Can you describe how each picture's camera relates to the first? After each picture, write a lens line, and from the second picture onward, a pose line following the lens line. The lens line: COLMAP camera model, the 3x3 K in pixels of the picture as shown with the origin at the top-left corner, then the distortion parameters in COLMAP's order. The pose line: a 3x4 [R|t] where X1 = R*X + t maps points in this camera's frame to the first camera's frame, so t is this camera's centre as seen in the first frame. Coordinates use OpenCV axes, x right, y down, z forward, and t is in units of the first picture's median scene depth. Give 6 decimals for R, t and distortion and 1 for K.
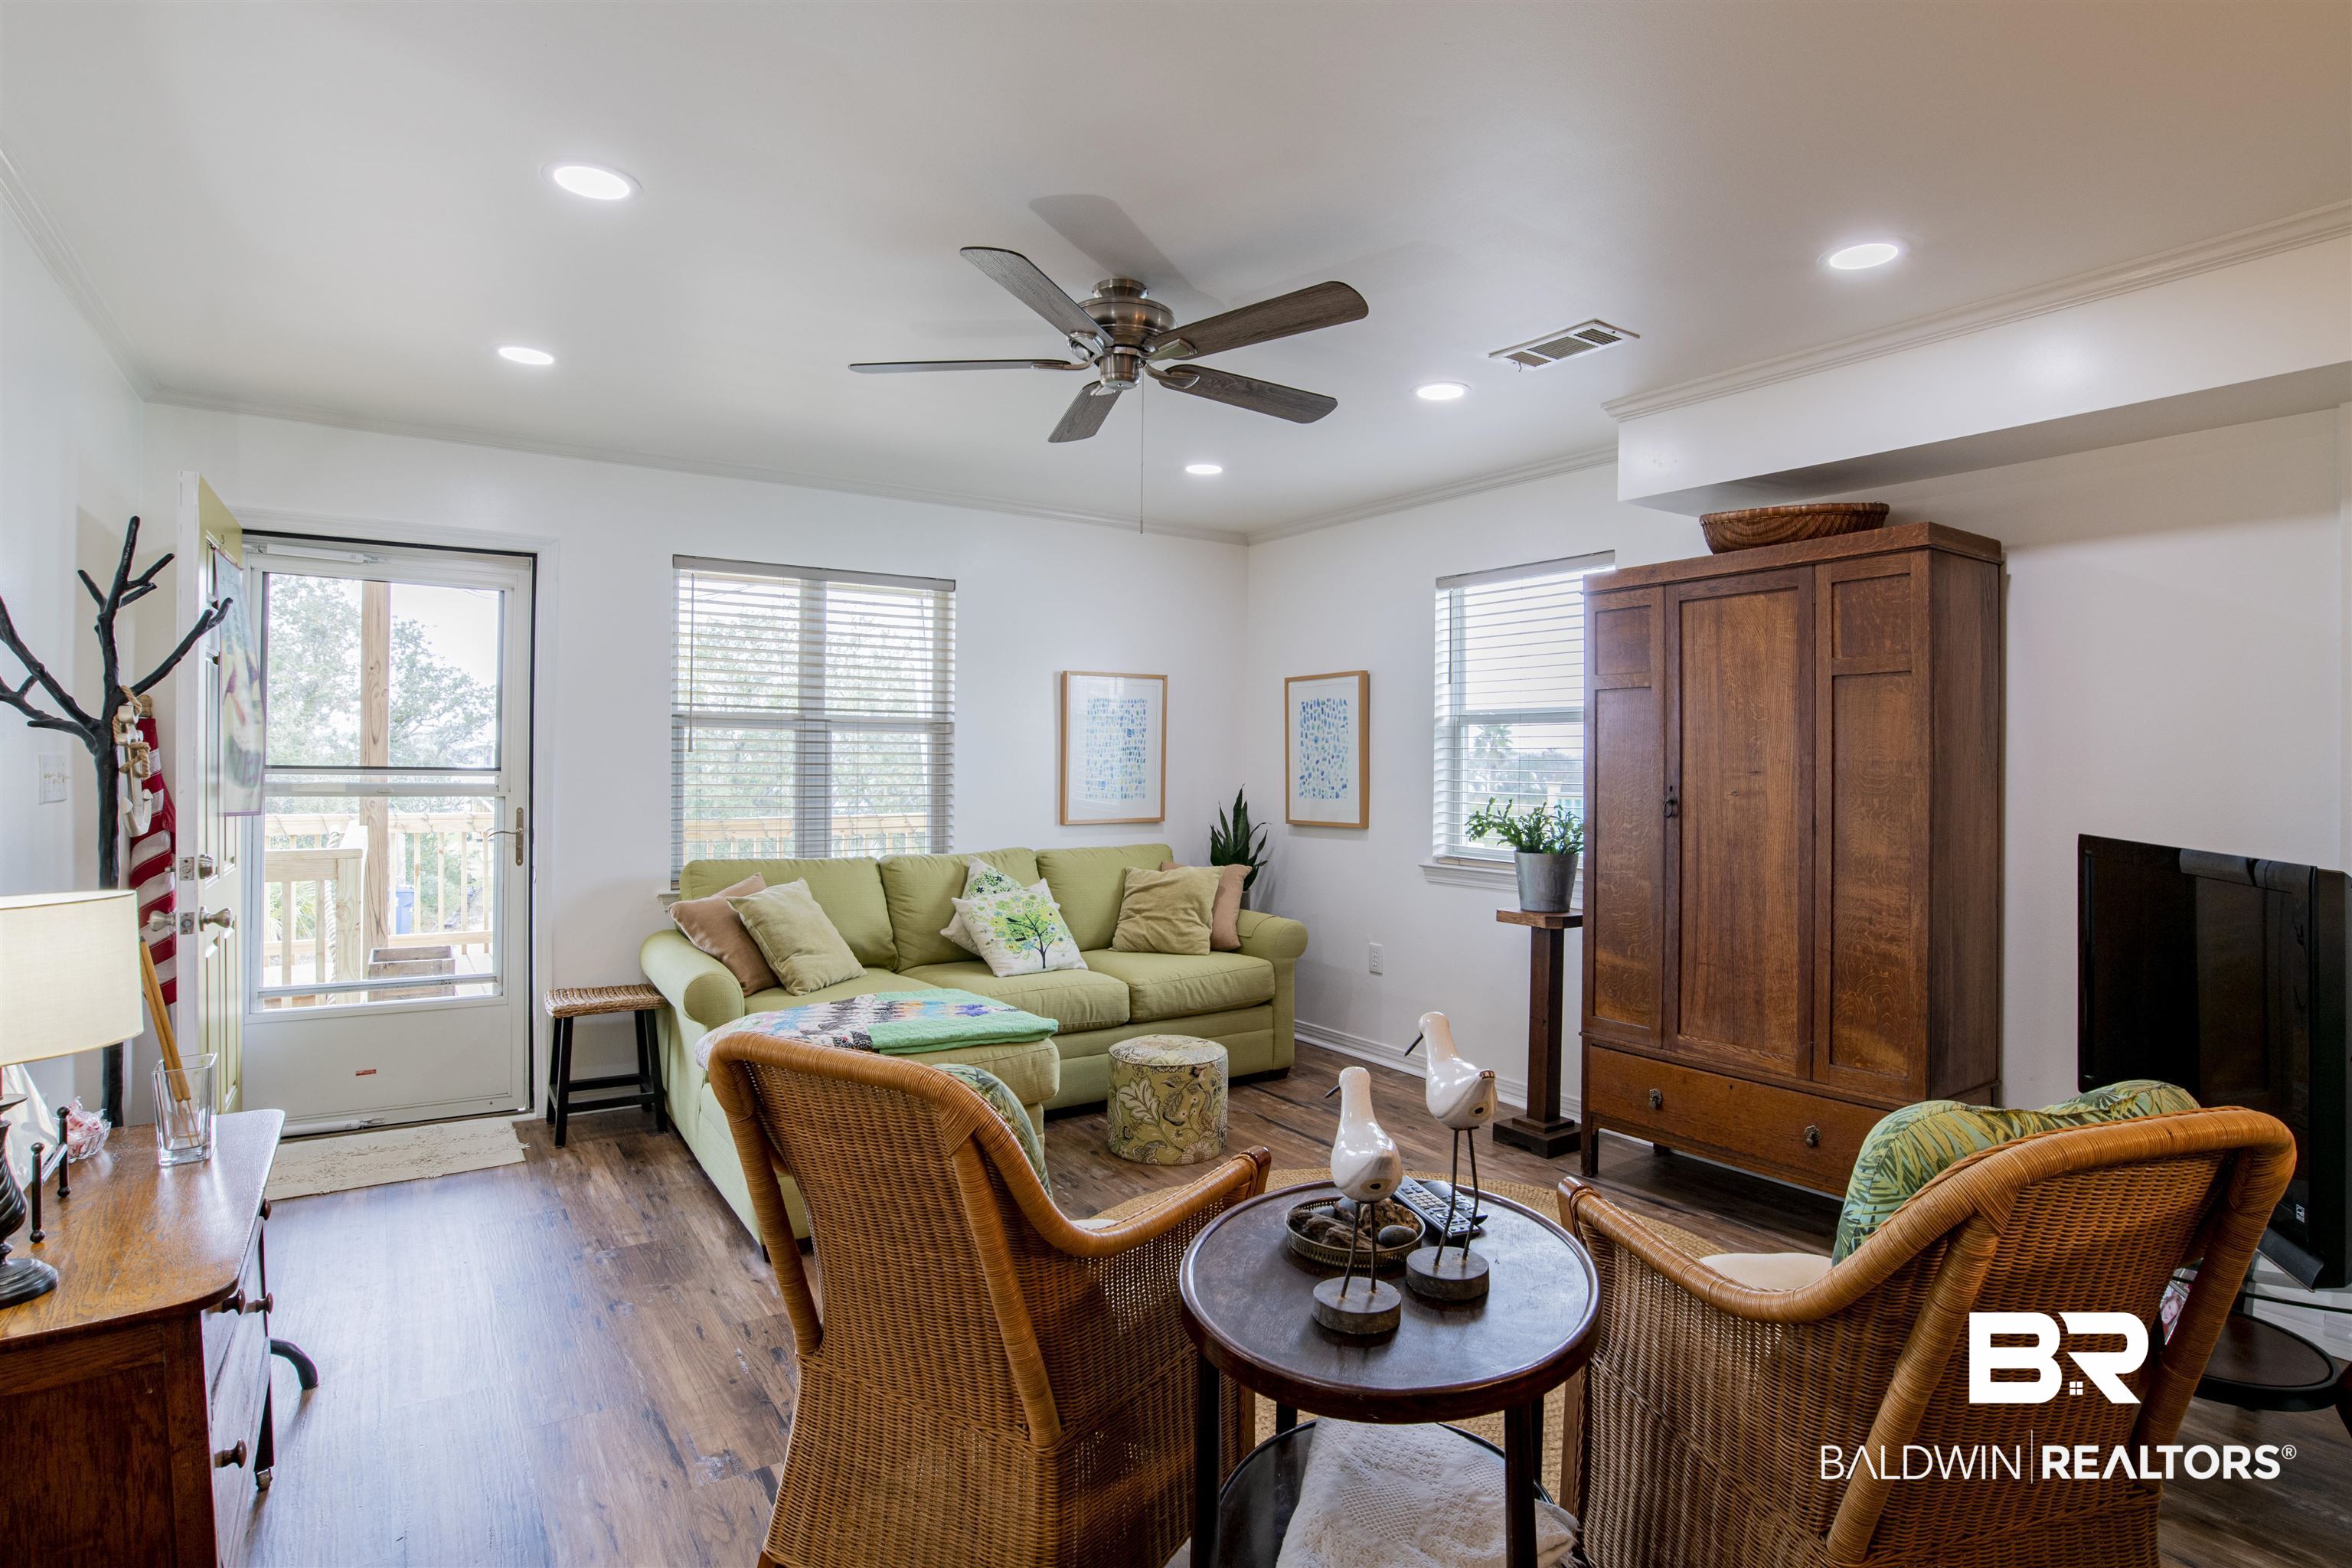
lens RADIAL K [[1199.0, 0, 1188.8], [0, 1199.0, 770.2], [0, 0, 1]] dist [-0.060927, 0.025246]
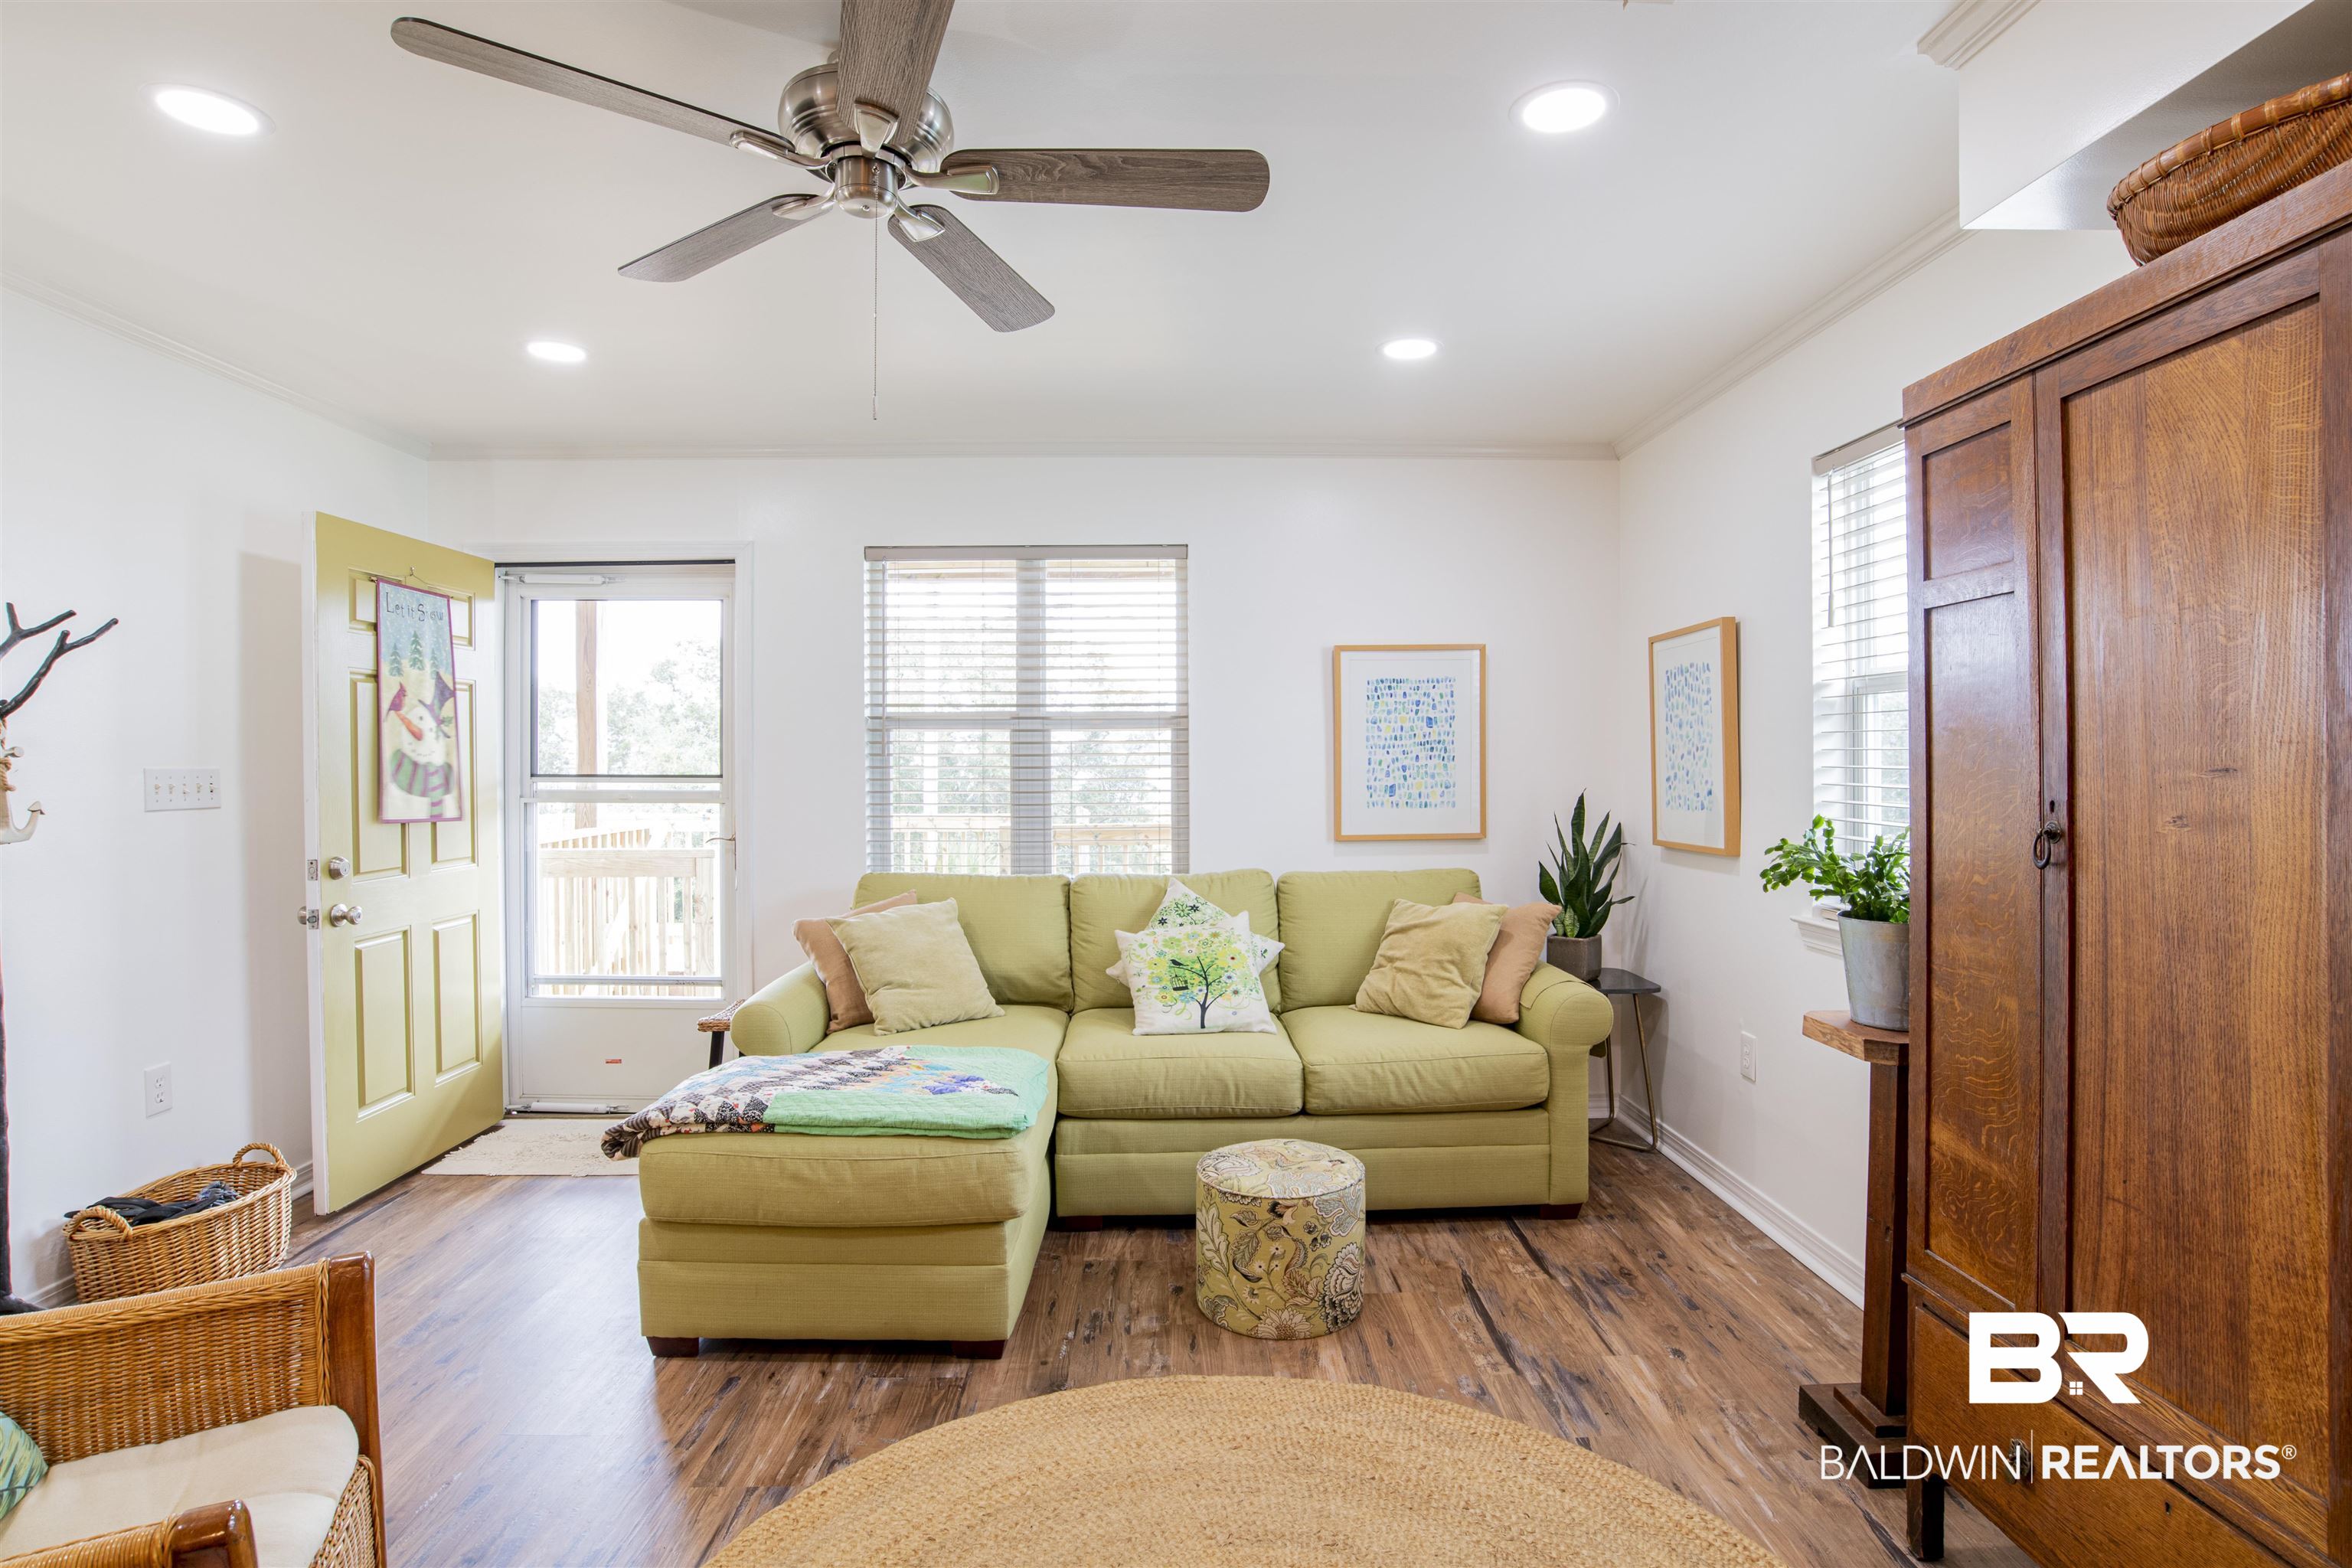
lens RADIAL K [[1199.0, 0, 1188.8], [0, 1199.0, 770.2], [0, 0, 1]] dist [-0.060927, 0.025246]
pose [[0.839454, -0.008063, -0.543371, 0.322840], [0.008451, 0.999963, -0.001781, -0.000633], [0.543365, -0.003097, 0.839491, 0.377405]]
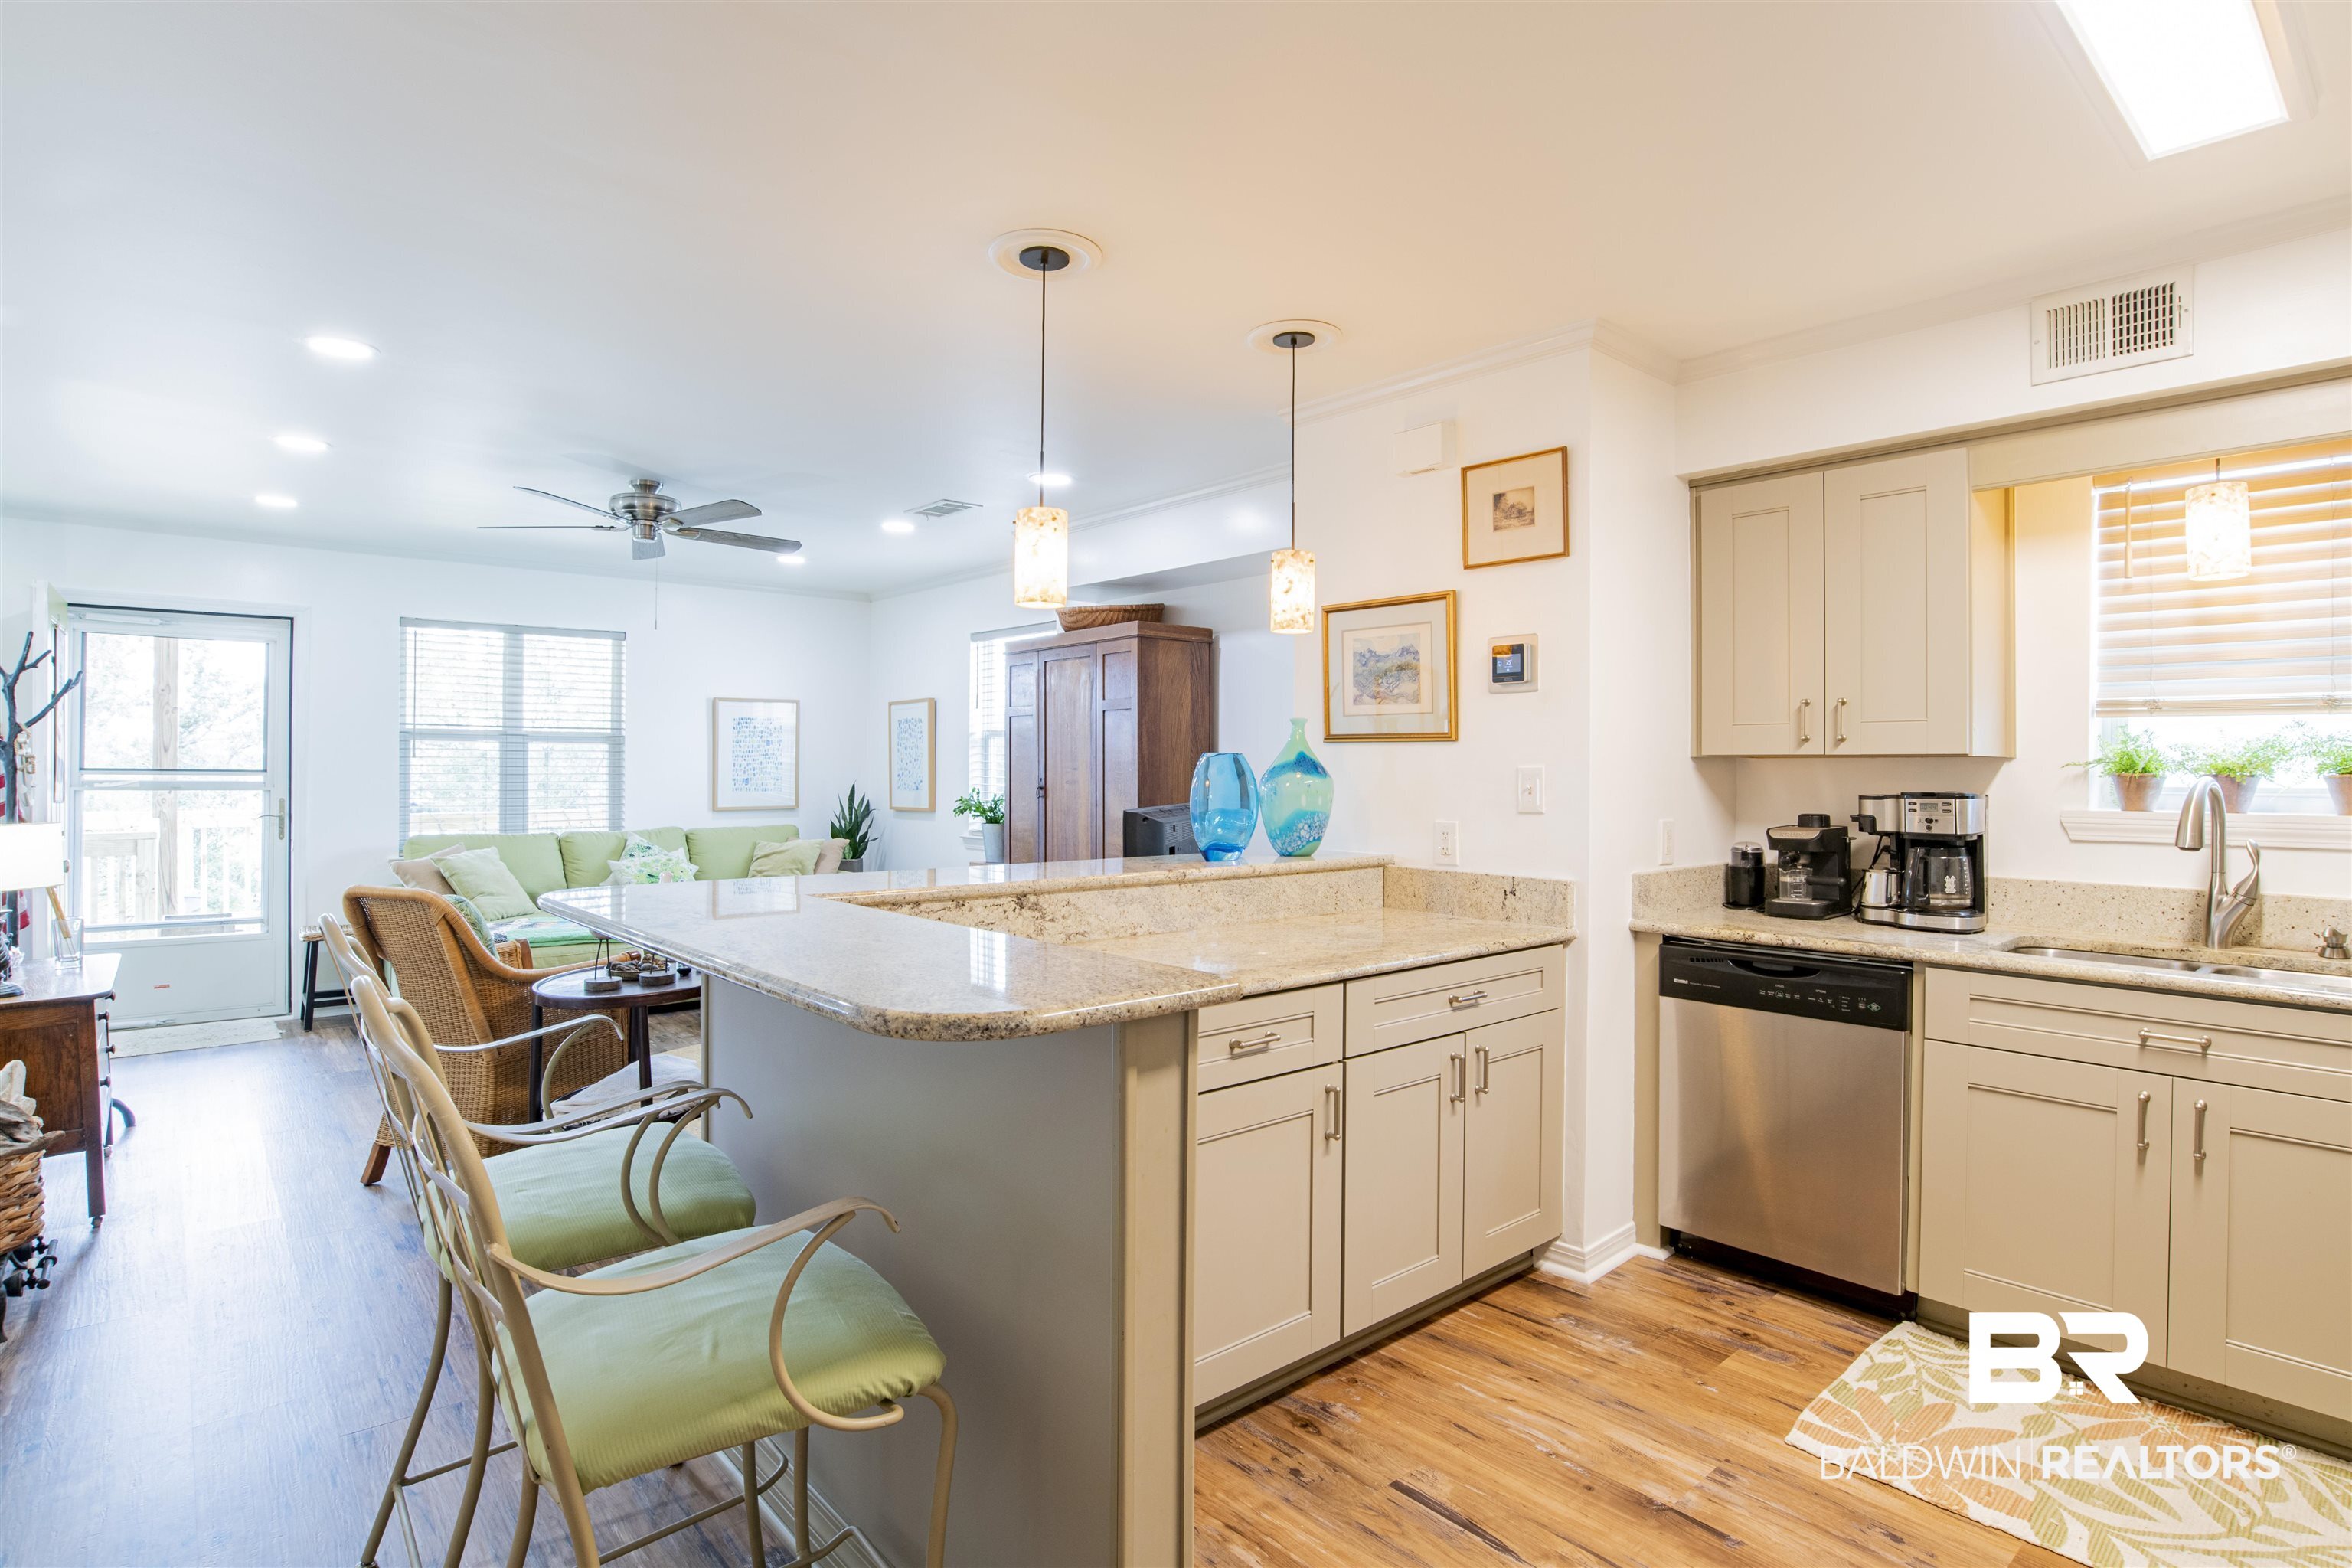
lens RADIAL K [[1199.0, 0, 1188.8], [0, 1199.0, 770.2], [0, 0, 1]] dist [-0.060927, 0.025246]
pose [[0.992901, -0.003639, 0.118891, 0.358127], [0.003993, 0.999988, -0.002738, 0.007129], [-0.118880, 0.003193, 0.992904, -0.533893]]
